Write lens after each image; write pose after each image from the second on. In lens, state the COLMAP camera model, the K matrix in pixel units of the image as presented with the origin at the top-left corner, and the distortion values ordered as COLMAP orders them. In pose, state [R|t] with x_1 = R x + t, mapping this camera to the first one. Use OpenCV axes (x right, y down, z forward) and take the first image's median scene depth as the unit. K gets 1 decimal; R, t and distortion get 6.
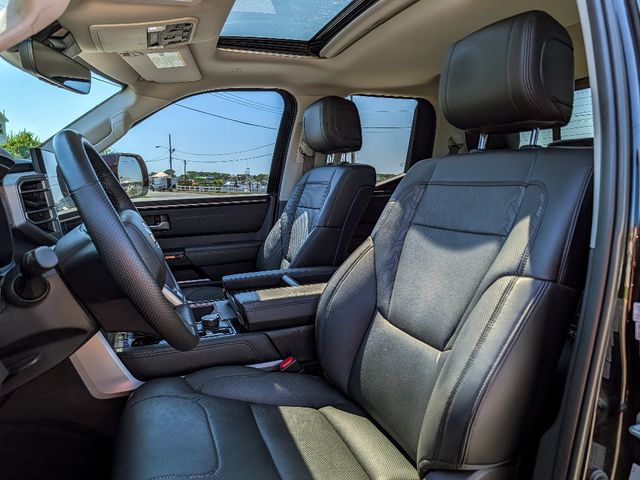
lens RADIAL K [[467.7, 0, 320.0], [0, 467.7, 240.0], [0, 0, 1]] dist [0.074569, 0.000208]
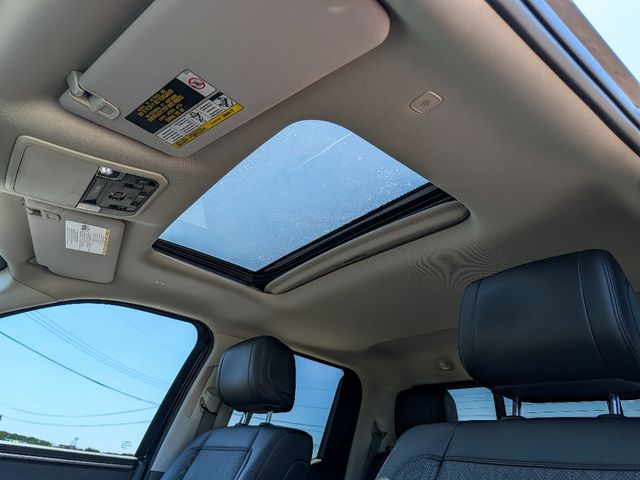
lens RADIAL K [[469.3, 0, 320.0], [0, 469.3, 240.0], [0, 0, 1]] dist [0.003092, -0.001823]
pose [[0.944807, 0.255694, 0.204840, -0.102319], [-0.095467, 0.812954, -0.574449, 0.017806], [-0.313409, 0.523188, 0.792496, 0.244152]]
